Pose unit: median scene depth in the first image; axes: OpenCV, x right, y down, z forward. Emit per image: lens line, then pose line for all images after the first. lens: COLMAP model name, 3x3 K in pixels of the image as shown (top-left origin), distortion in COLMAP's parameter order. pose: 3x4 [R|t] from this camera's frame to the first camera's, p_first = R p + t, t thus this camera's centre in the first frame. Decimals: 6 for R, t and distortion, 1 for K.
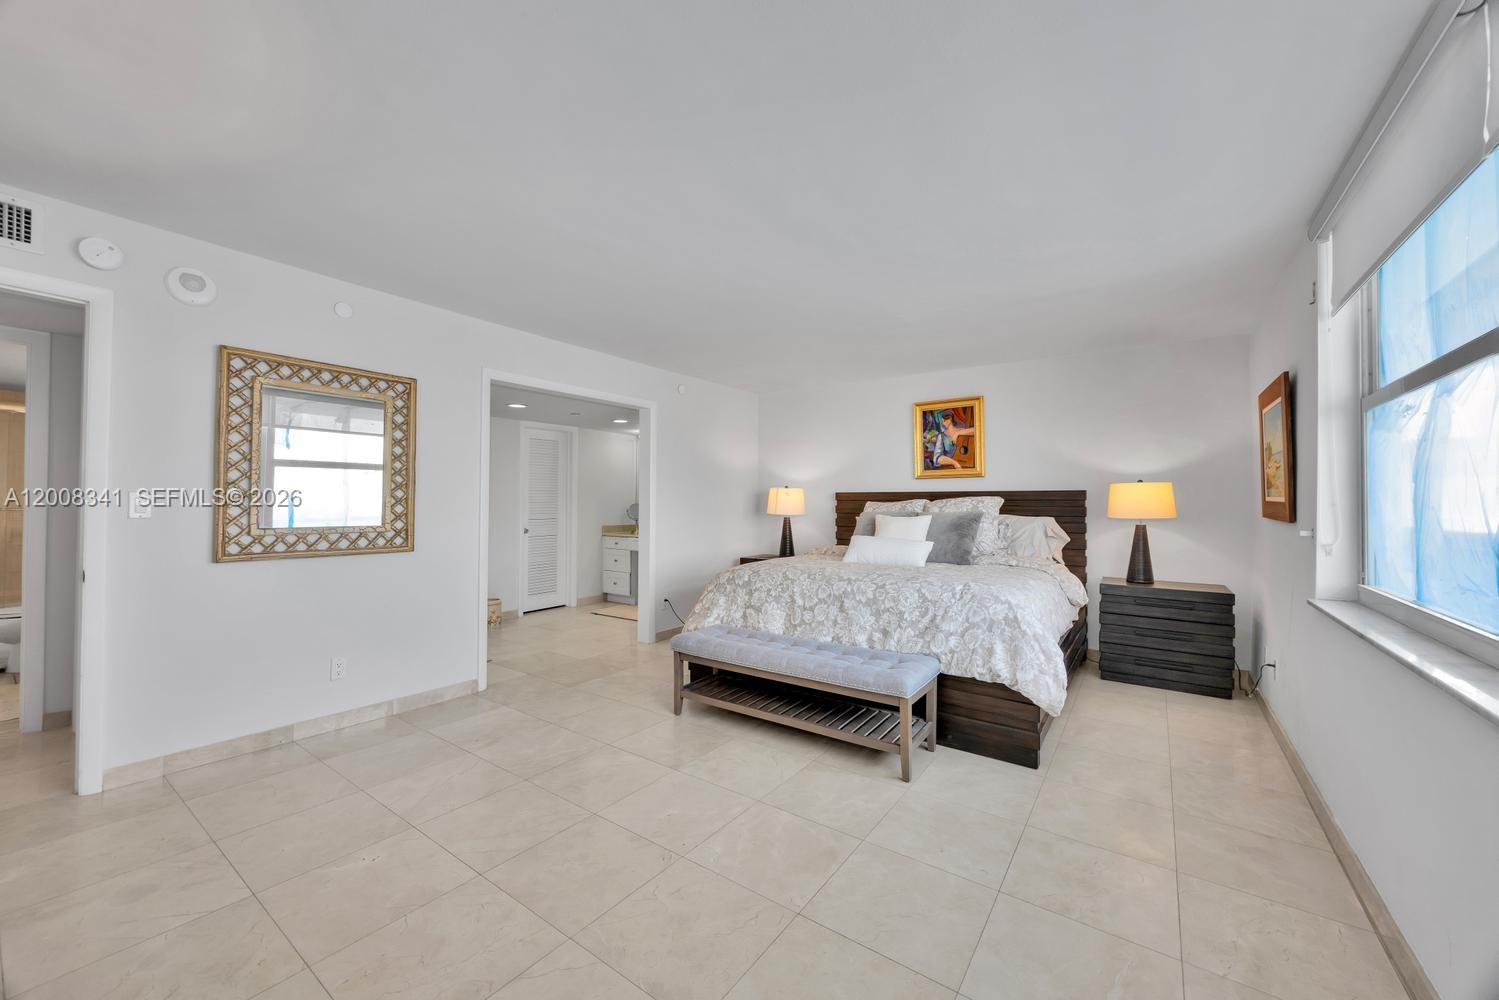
lens RADIAL K [[563.1, 0, 747.6], [0, 563.1, 500.3], [0, 0, 1]] dist [-0.004145, -0.000034]
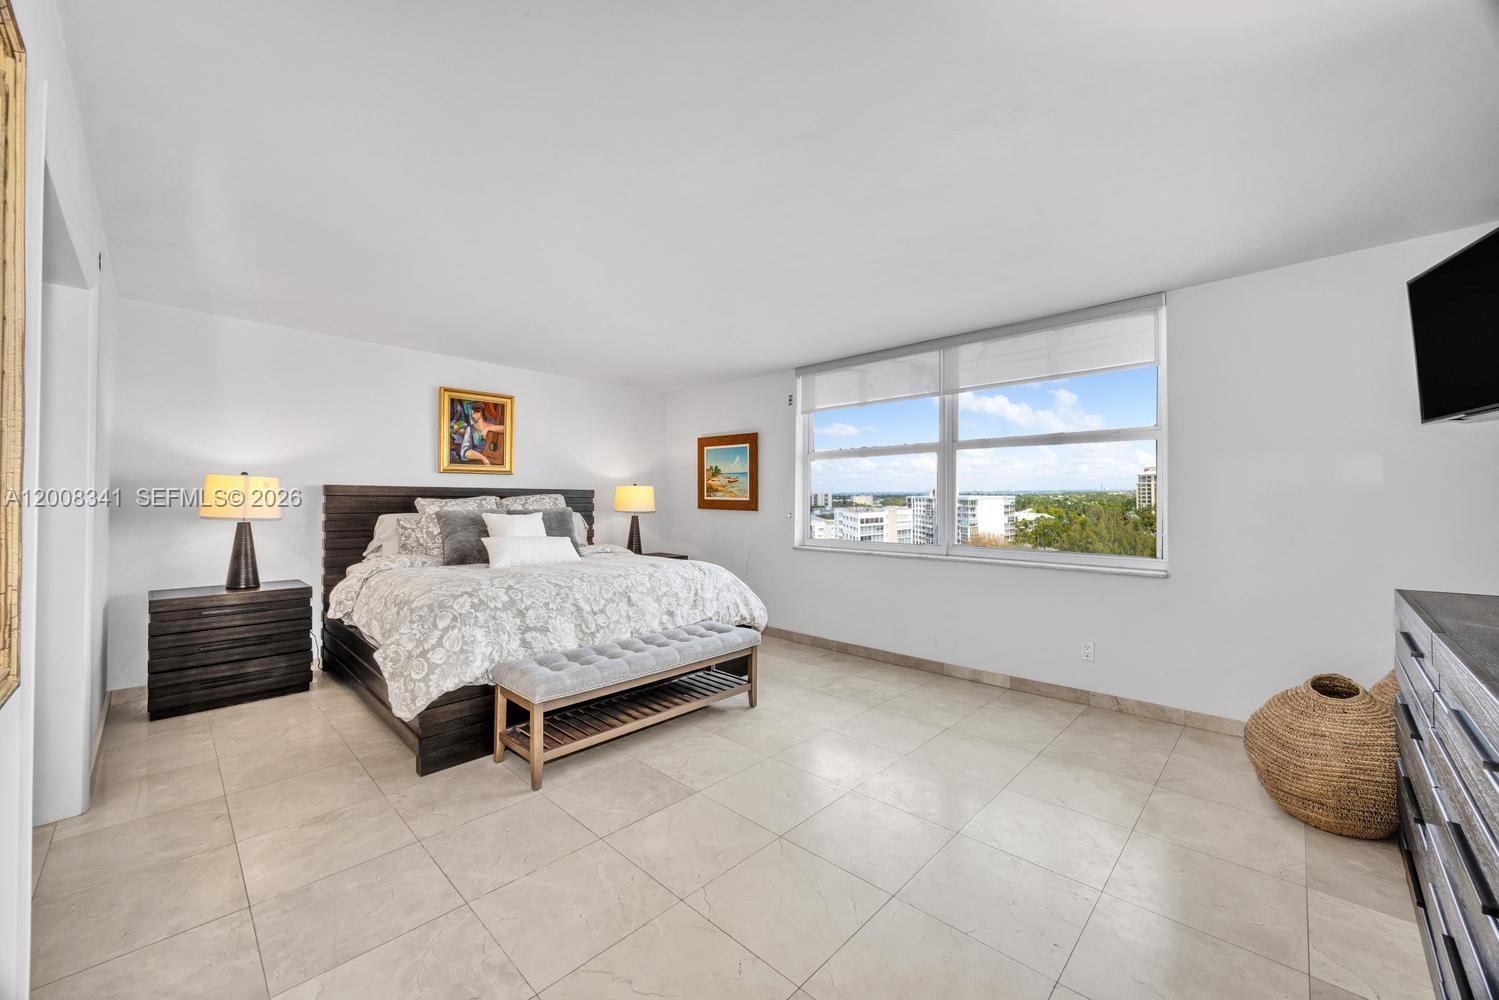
lens RADIAL K [[563.1, 0, 762.0], [0, 563.1, 495.1], [0, 0, 1]] dist [-0.004145, -0.000034]
pose [[0.135669, 0.009943, 0.990704, -0.526569], [-0.008204, 0.999927, -0.008912, 0.000887], [-0.990720, -0.006919, 0.135740, 0.396681]]
